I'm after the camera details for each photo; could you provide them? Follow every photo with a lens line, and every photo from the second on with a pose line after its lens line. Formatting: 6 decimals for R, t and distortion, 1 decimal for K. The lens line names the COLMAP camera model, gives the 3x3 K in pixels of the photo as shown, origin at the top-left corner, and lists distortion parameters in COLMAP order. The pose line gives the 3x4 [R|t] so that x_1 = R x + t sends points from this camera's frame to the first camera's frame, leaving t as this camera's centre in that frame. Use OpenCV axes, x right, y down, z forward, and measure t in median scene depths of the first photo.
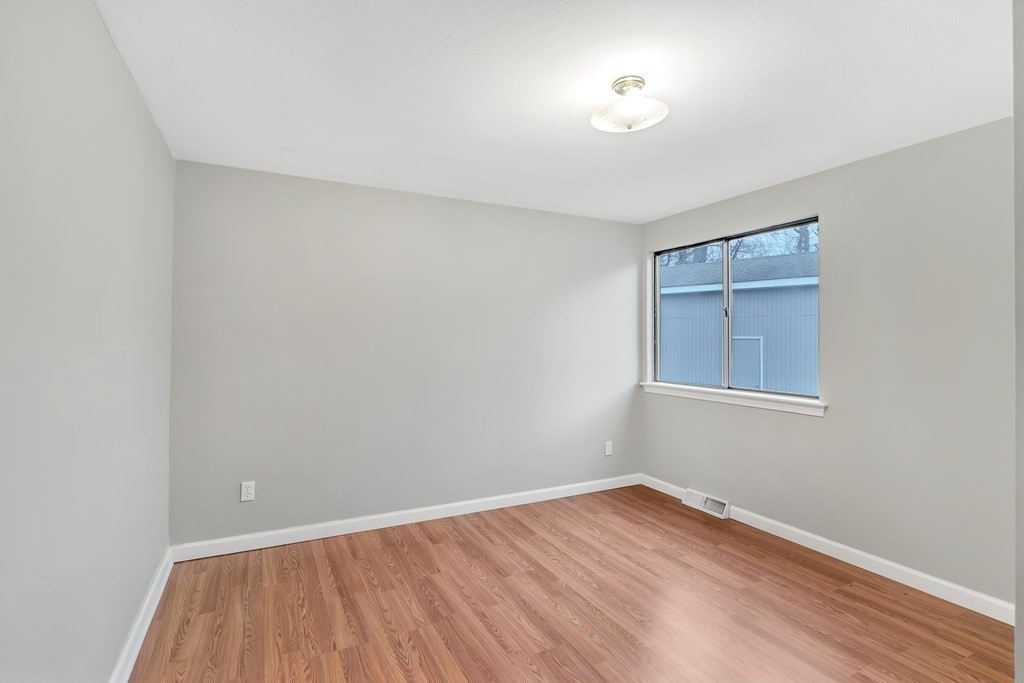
lens RADIAL K [[496.0, 0, 512.0], [0, 496.0, 341.5], [0, 0, 1]] dist [-0.000791, -0.000163]
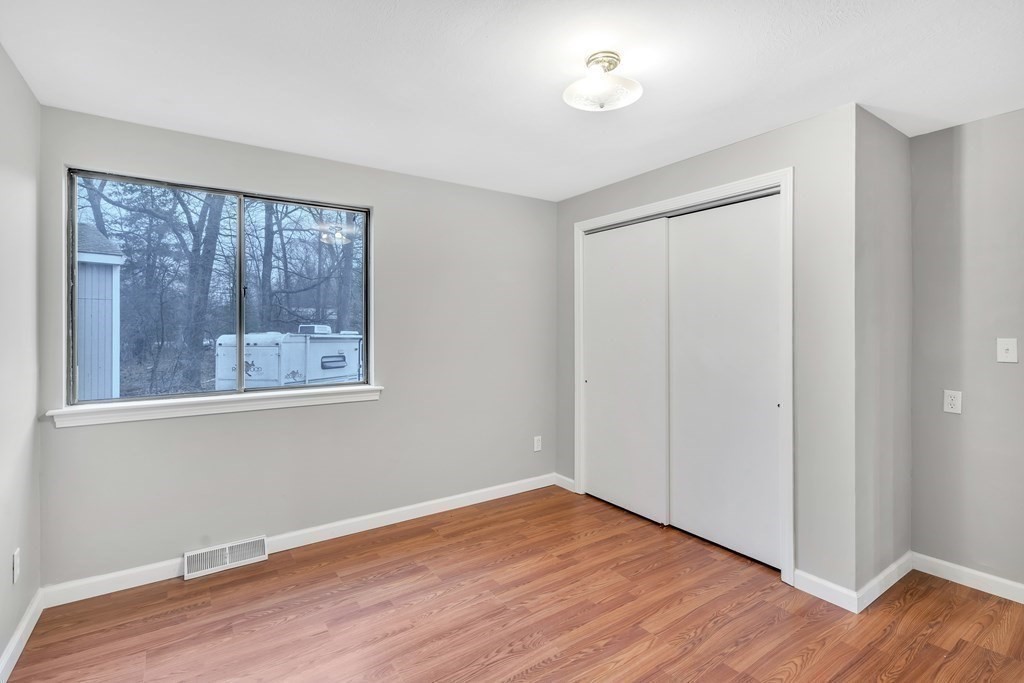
lens RADIAL K [[479.2, 0, 513.8], [0, 479.2, 328.9], [0, 0, 1]] dist [-0.000611, 0.000501]
pose [[-0.137746, -0.004608, 0.990457, -0.438989], [0.005330, 0.999971, 0.005393, -0.004591], [-0.990453, 0.006022, -0.137718, 0.859059]]
